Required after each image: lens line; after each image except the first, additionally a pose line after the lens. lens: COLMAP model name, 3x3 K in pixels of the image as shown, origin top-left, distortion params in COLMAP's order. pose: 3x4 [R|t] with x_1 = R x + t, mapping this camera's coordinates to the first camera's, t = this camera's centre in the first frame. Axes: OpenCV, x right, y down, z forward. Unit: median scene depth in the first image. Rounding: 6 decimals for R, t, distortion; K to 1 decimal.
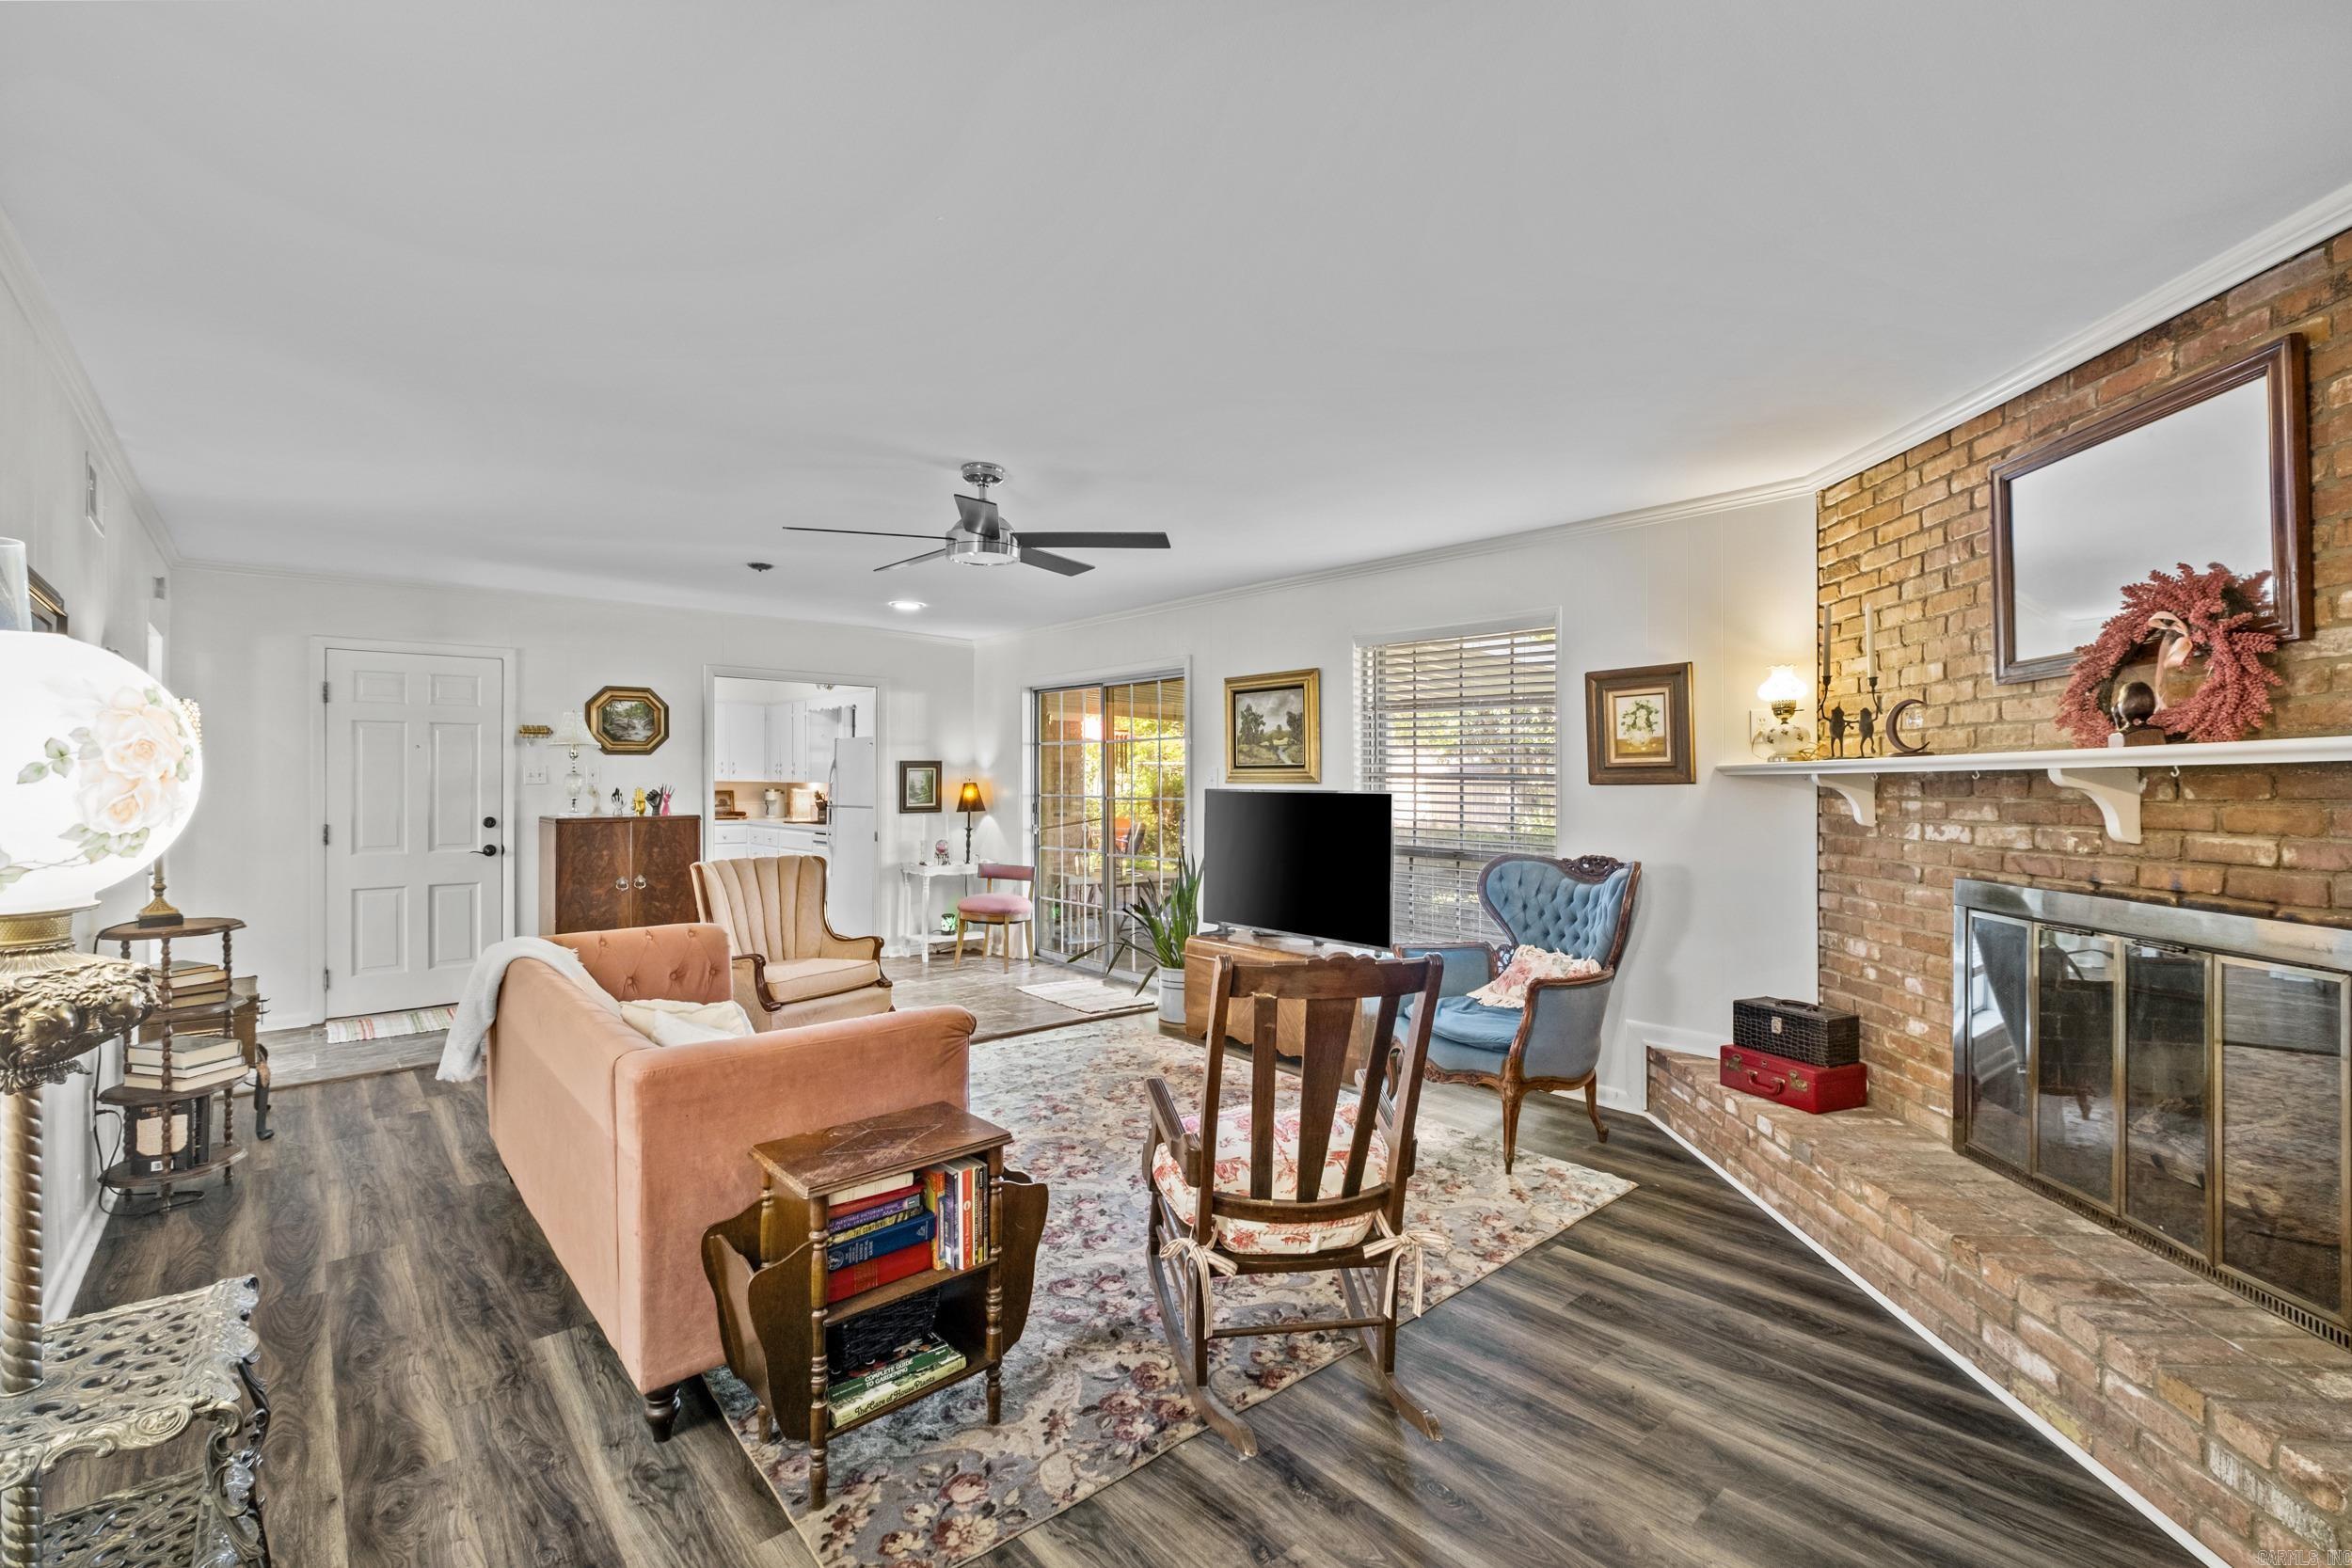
lens RADIAL K [[1018.3, 0, 1160.9], [0, 1018.3, 780.7], [0, 0, 1]] dist [-0.008704, 0.000532]
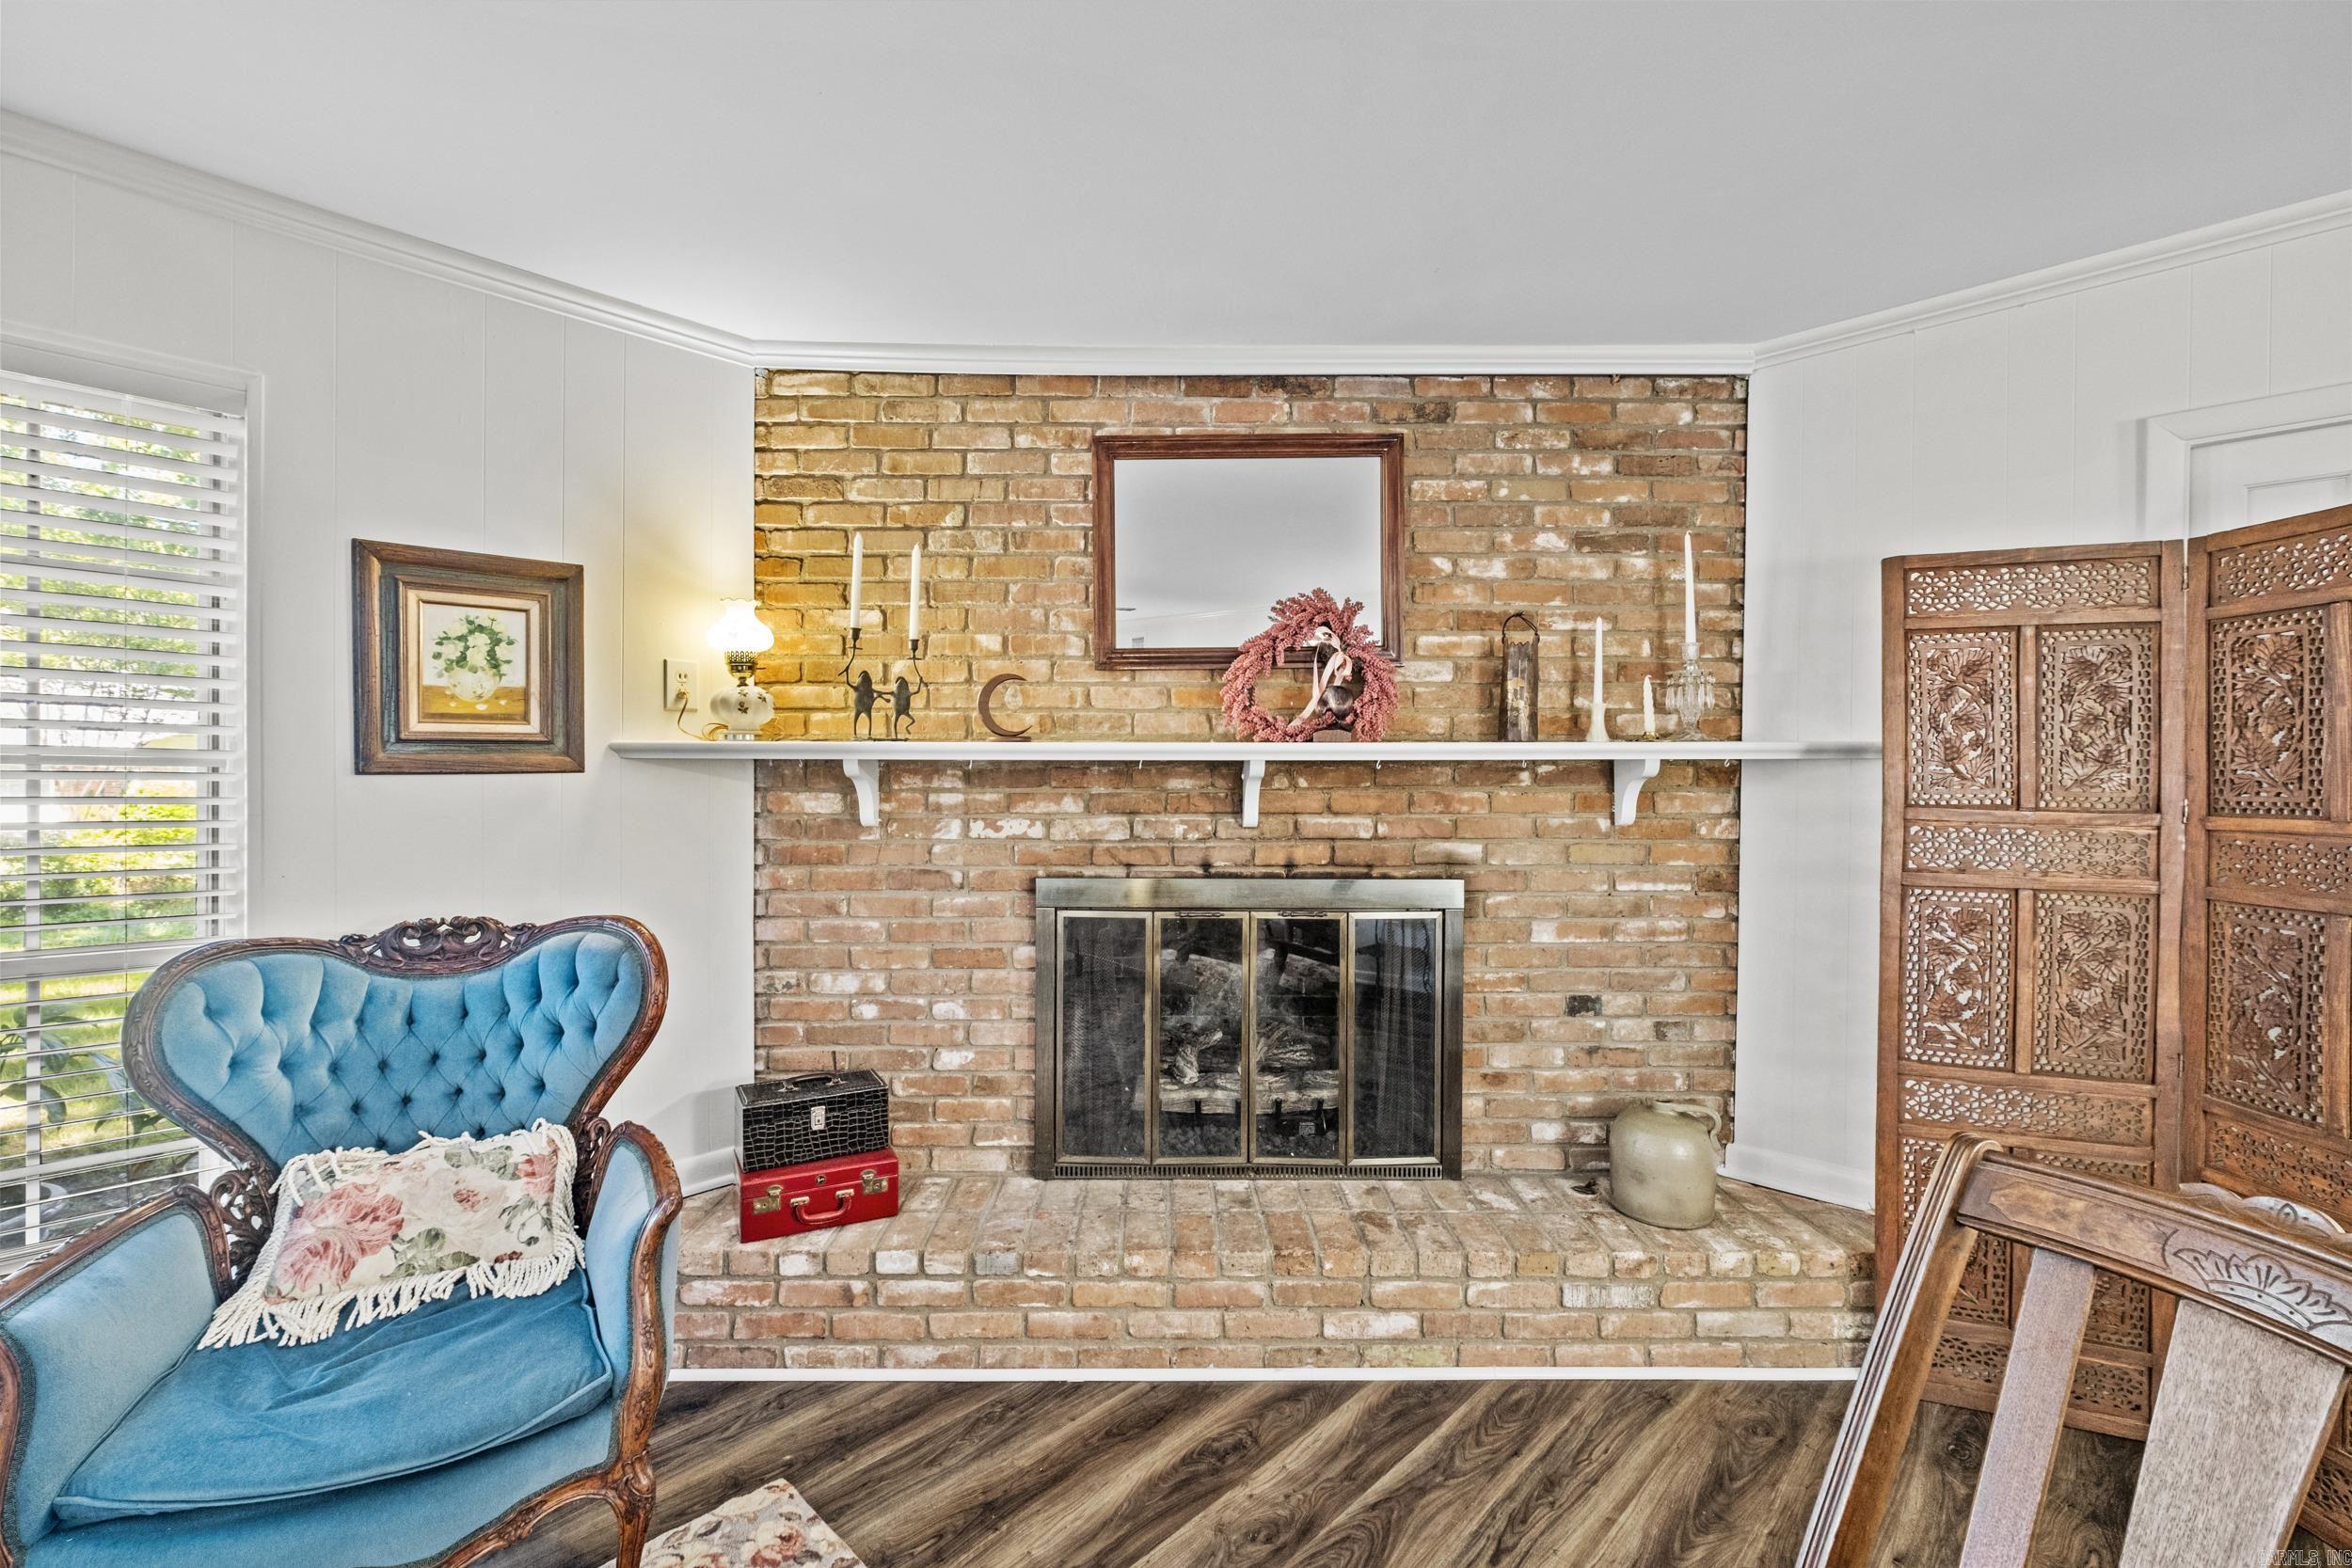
lens RADIAL K [[1018.3, 0, 1163.6], [0, 1018.3, 774.8], [0, 0, 1]] dist [-0.008704, 0.000532]
pose [[-0.078542, -0.008697, 0.996873, -0.118710], [-0.007210, 0.999941, 0.008156, -0.003391], [-0.996885, -0.006547, -0.078600, 0.901942]]
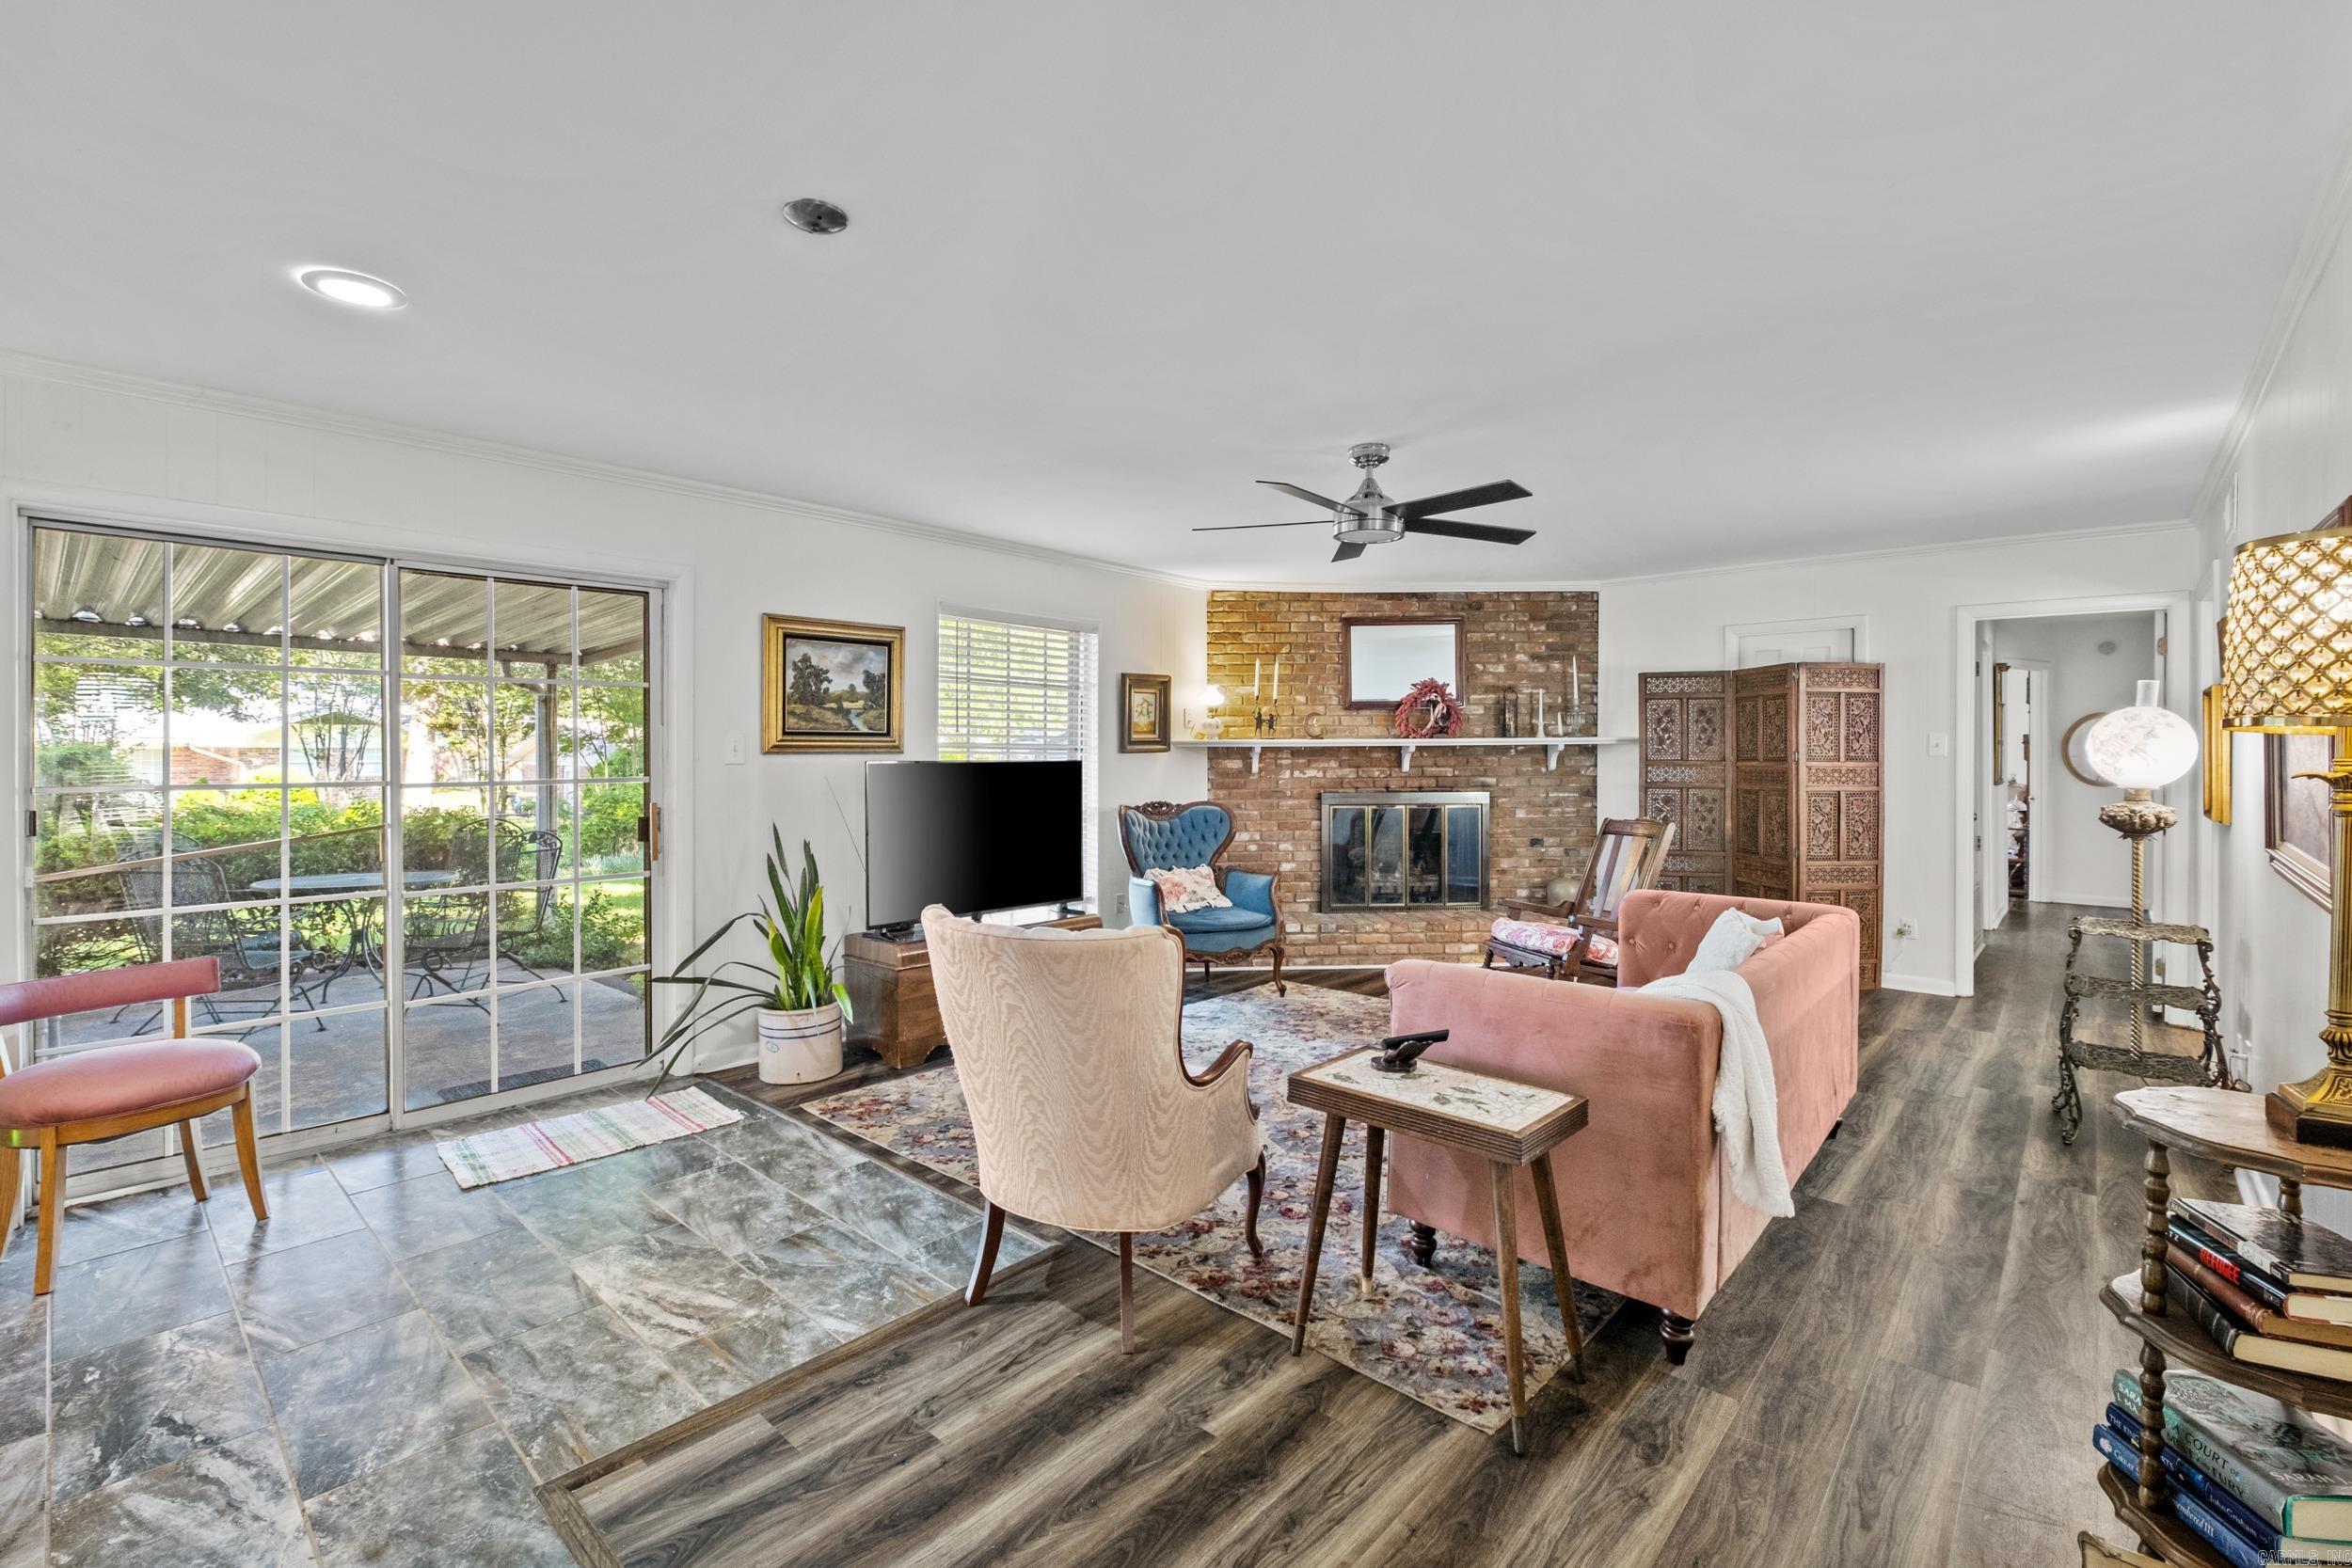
lens RADIAL K [[1018.3, 0, 1161.9], [0, 1018.3, 752.0], [0, 0, 1]] dist [-0.008704, 0.000532]
pose [[-0.115020, -0.002771, 0.993359, -1.348990], [0.000637, 0.999996, 0.002863, -0.002158], [-0.993363, 0.000962, -0.115017, 1.519474]]
